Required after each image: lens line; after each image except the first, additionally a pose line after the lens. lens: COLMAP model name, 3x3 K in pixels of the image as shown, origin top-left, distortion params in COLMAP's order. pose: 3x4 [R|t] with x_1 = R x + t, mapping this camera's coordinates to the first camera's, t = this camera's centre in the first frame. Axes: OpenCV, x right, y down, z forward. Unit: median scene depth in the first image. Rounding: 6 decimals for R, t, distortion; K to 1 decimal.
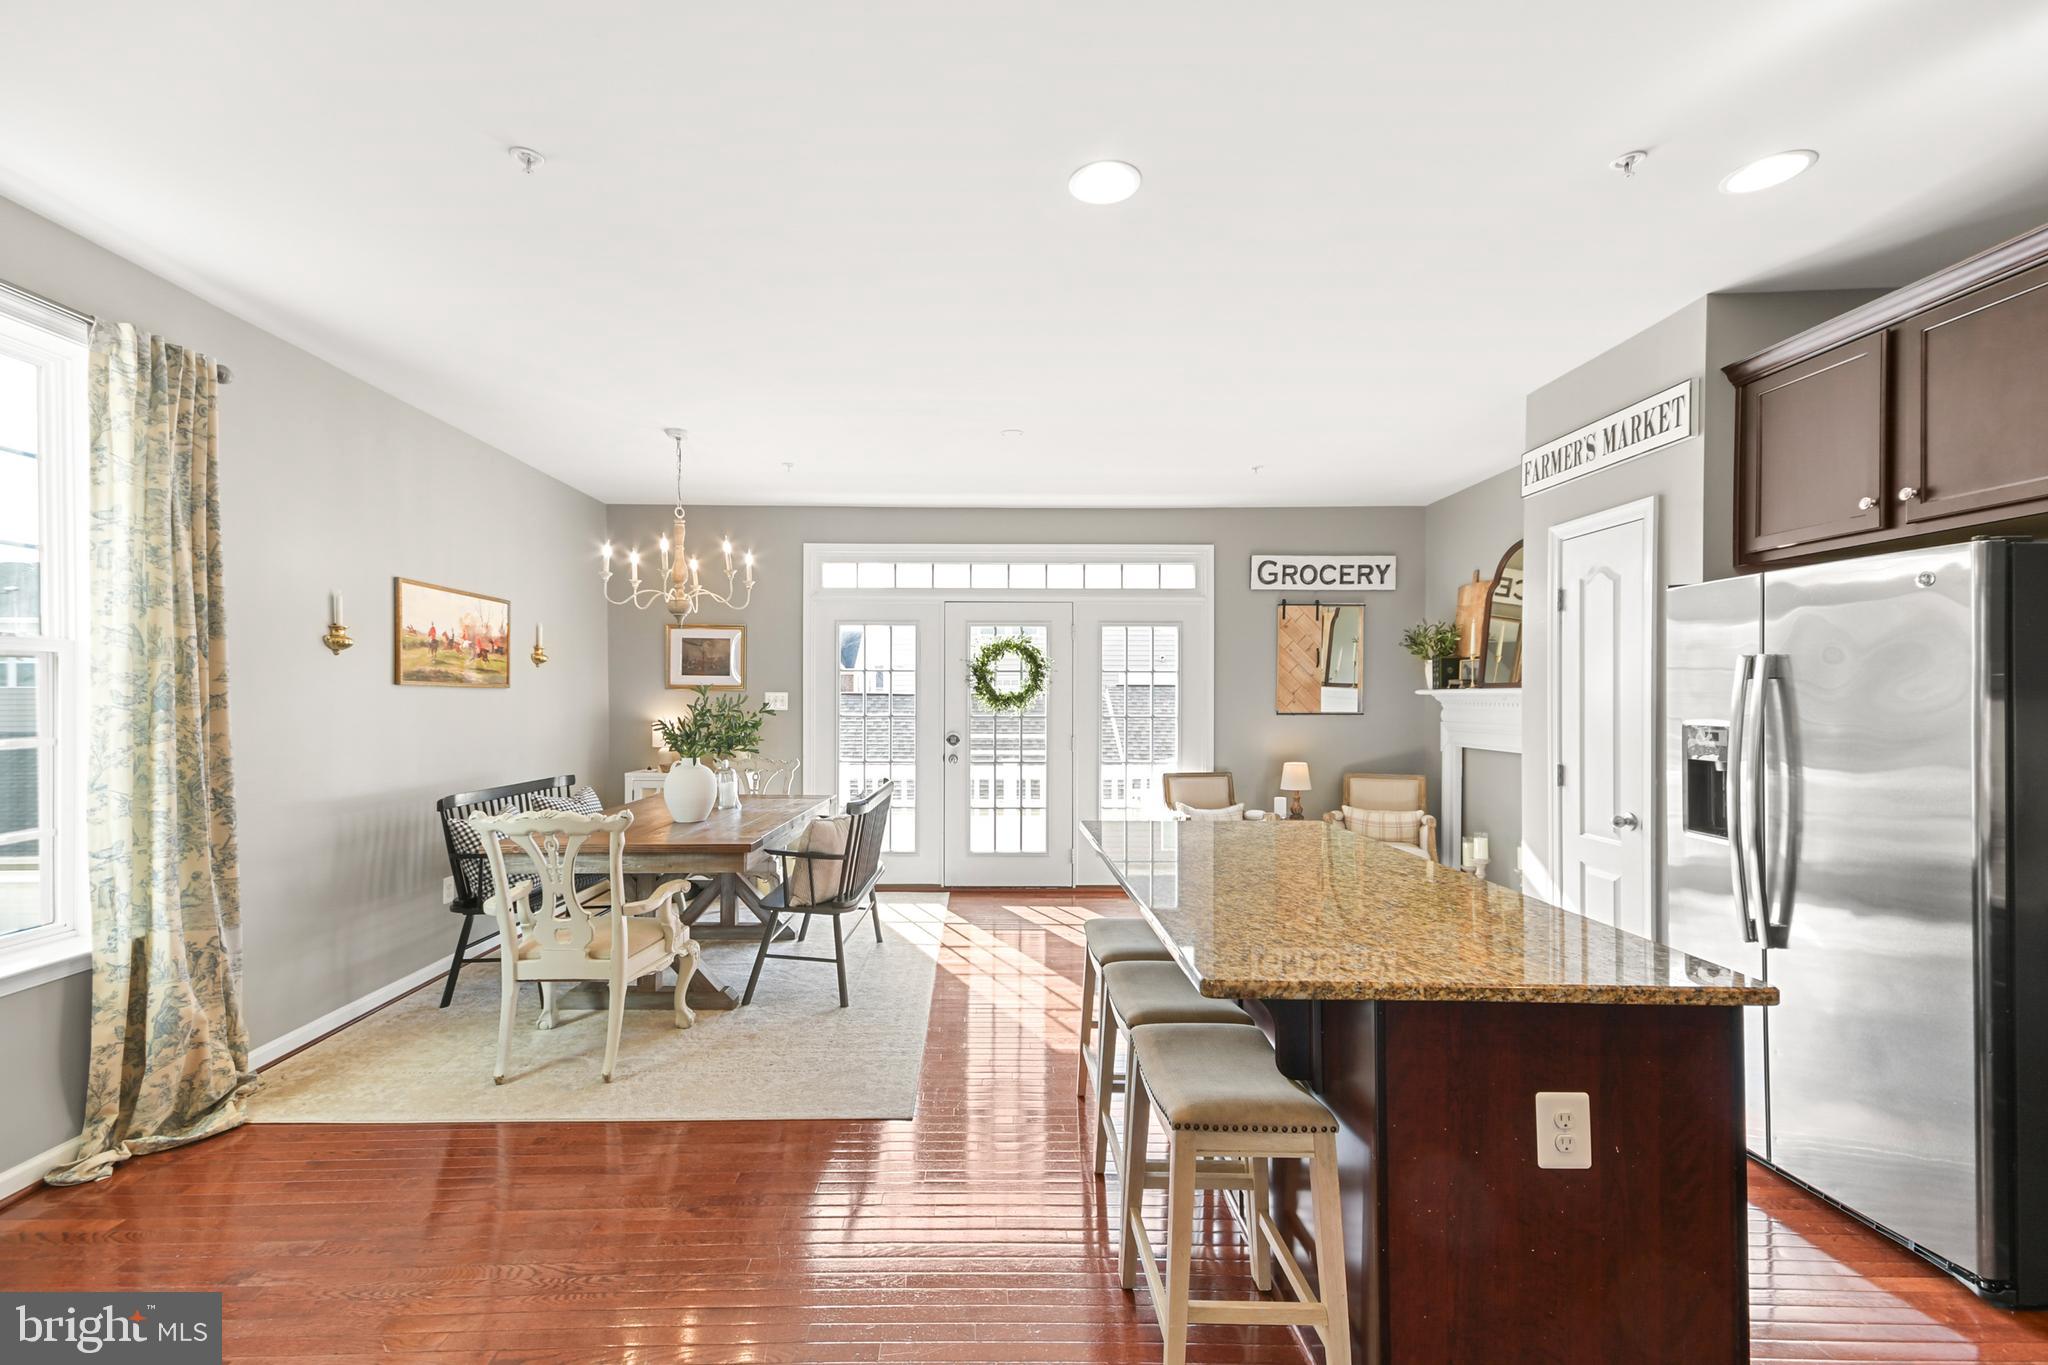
lens RADIAL K [[887.3, 0, 1006.2], [0, 887.3, 701.2], [0, 0, 1]] dist [0.012335, -0.002115]
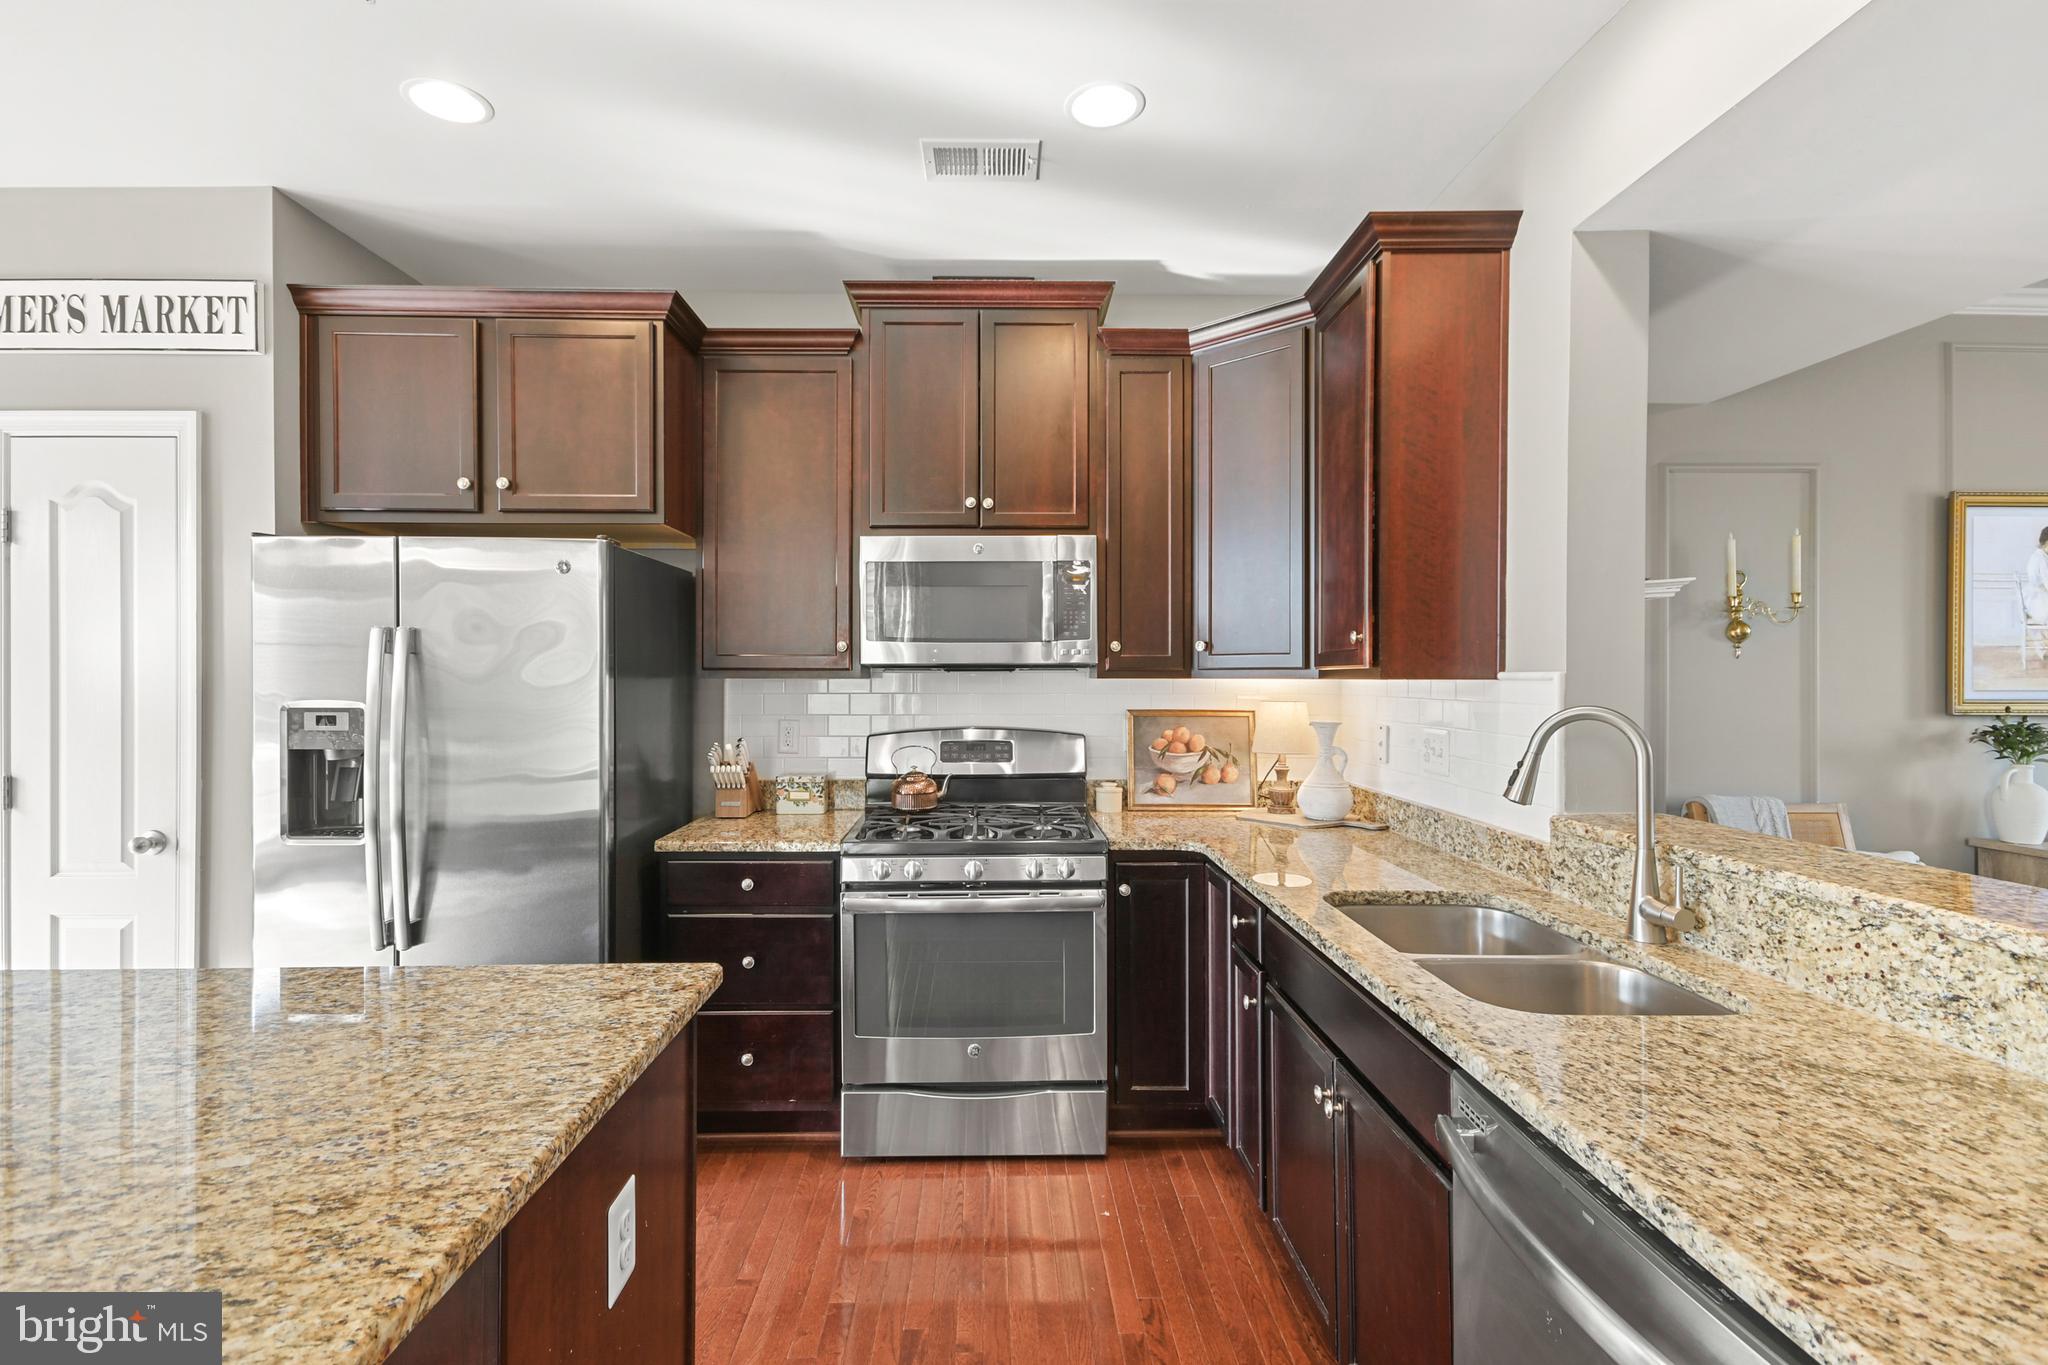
lens RADIAL K [[939.4, 0, 984.2], [0, 939.4, 675.9], [0, 0, 1]] dist [0.012817, -0.003923]
pose [[0.018875, 0.002622, 0.999818, -0.056094], [0.003726, 0.999989, -0.002692, 0.001911], [-0.999815, 0.003776, 0.018865, 0.227275]]
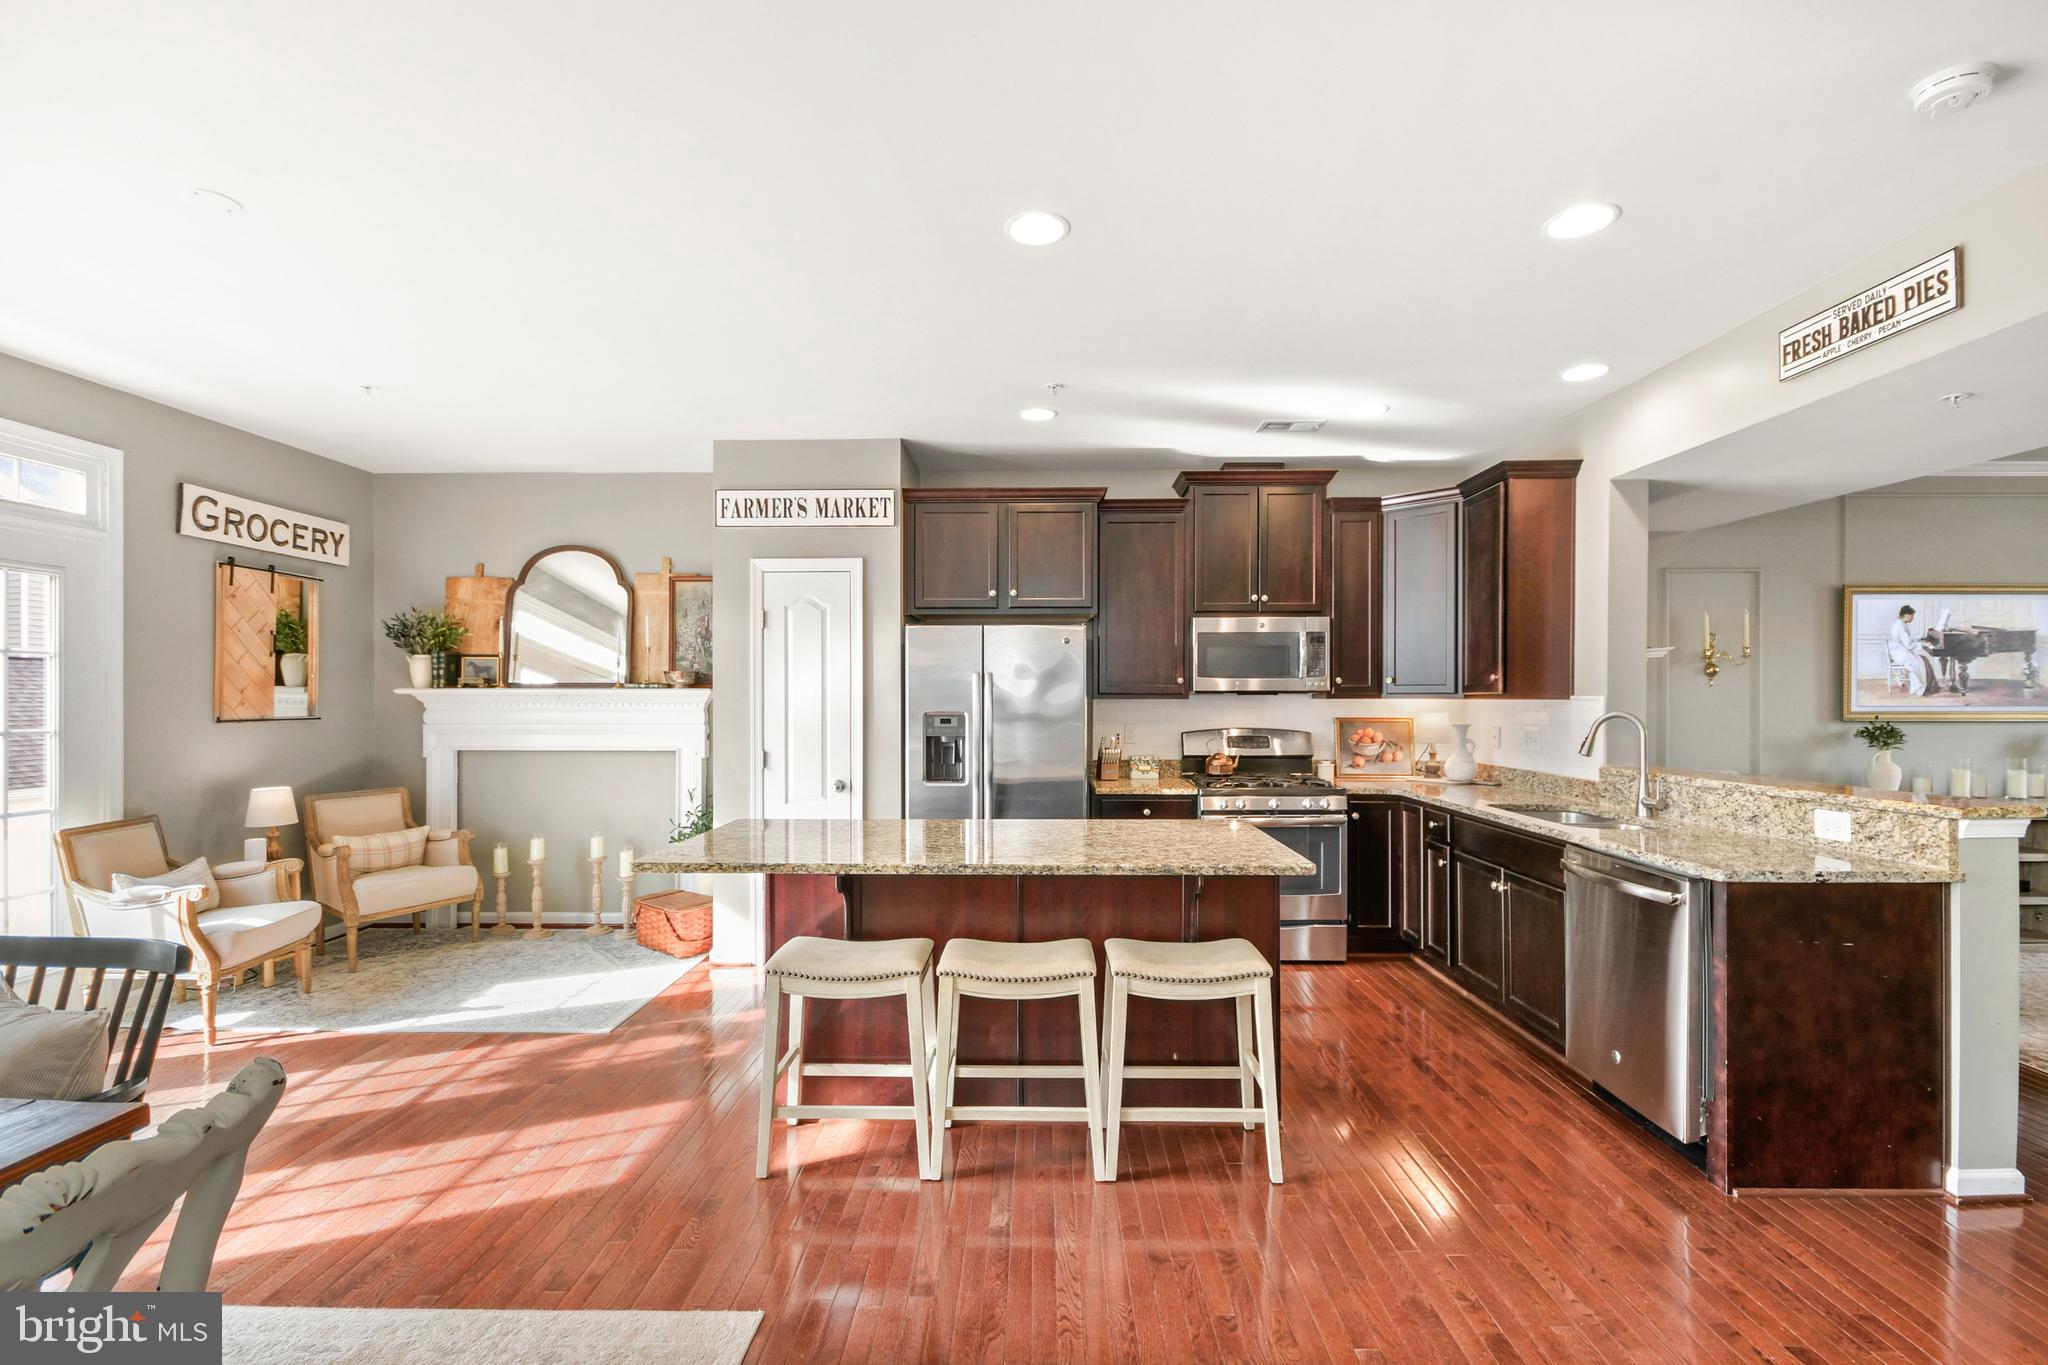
lens RADIAL K [[887.3, 0, 1009.8], [0, 887.3, 700.6], [0, 0, 1]] dist [0.012335, -0.002115]
pose [[0.048119, -0.003398, 0.998836, -0.521563], [0.004915, 0.999983, 0.003165, -0.001426], [-0.998830, 0.004757, 0.048135, 0.512903]]
